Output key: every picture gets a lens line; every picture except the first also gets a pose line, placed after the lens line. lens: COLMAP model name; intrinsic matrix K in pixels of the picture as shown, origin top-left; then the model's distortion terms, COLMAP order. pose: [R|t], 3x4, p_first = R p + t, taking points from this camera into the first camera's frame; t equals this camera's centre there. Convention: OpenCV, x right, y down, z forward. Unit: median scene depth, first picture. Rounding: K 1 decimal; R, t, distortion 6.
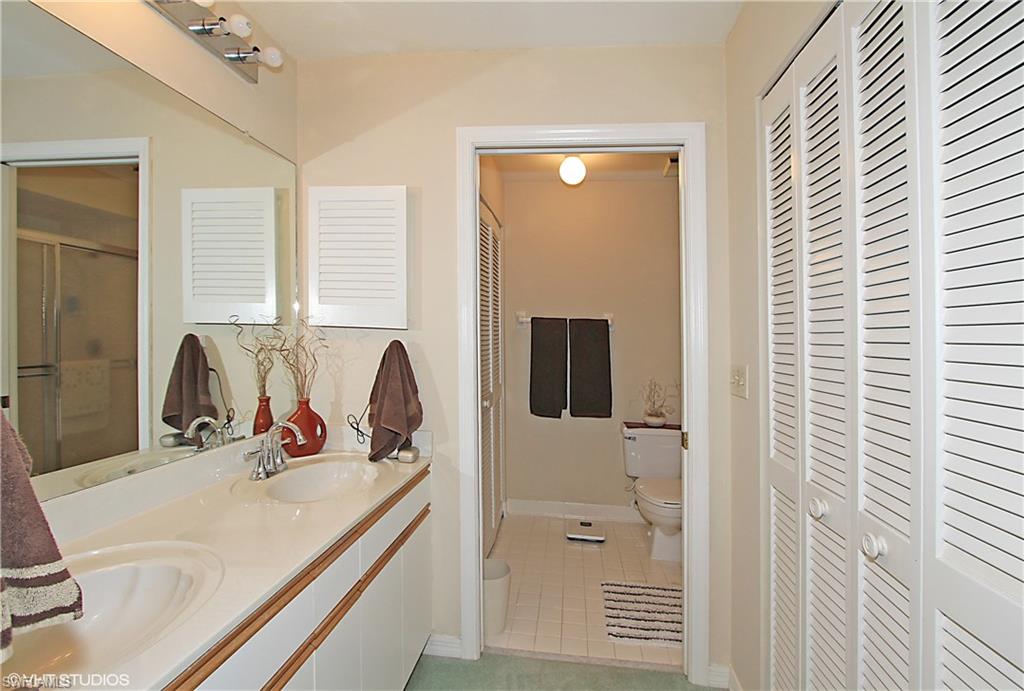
lens RADIAL K [[475.9, 0, 520.9], [0, 475.9, 345.4], [0, 0, 1]] dist [-0.000820, 0.000771]
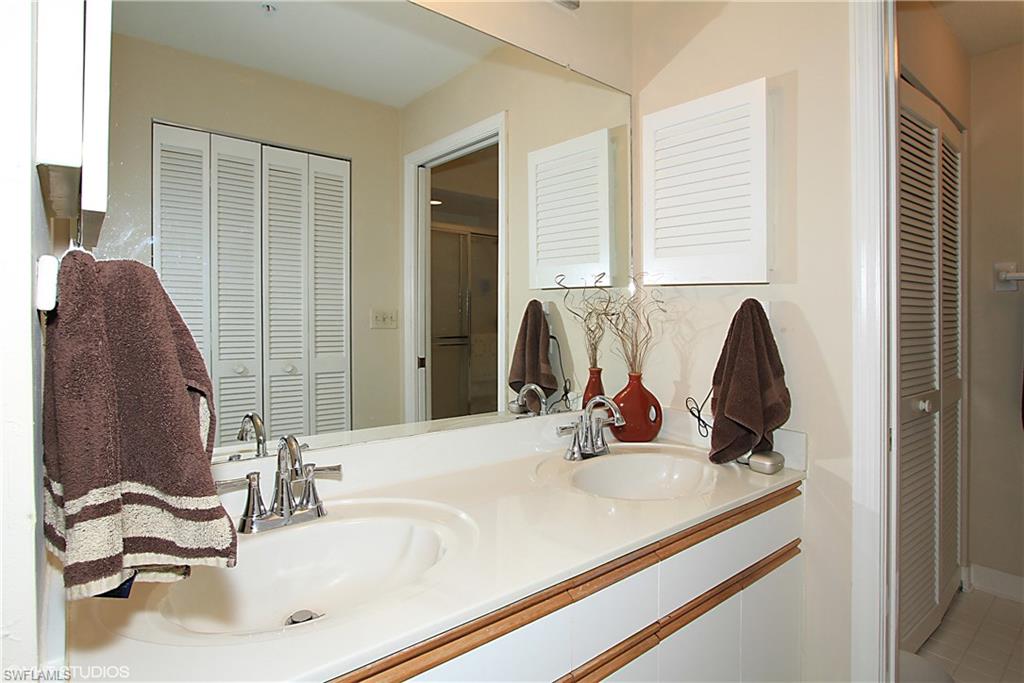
lens RADIAL K [[539.1, 0, 511.4], [0, 539.1, 332.6], [0, 0, 1]] dist [-0.016578, 0.003355]
pose [[0.723282, 0.006292, -0.690524, 0.033804], [-0.002275, 0.999975, 0.006728, 0.035570], [0.690549, -0.003295, 0.723278, 0.171927]]
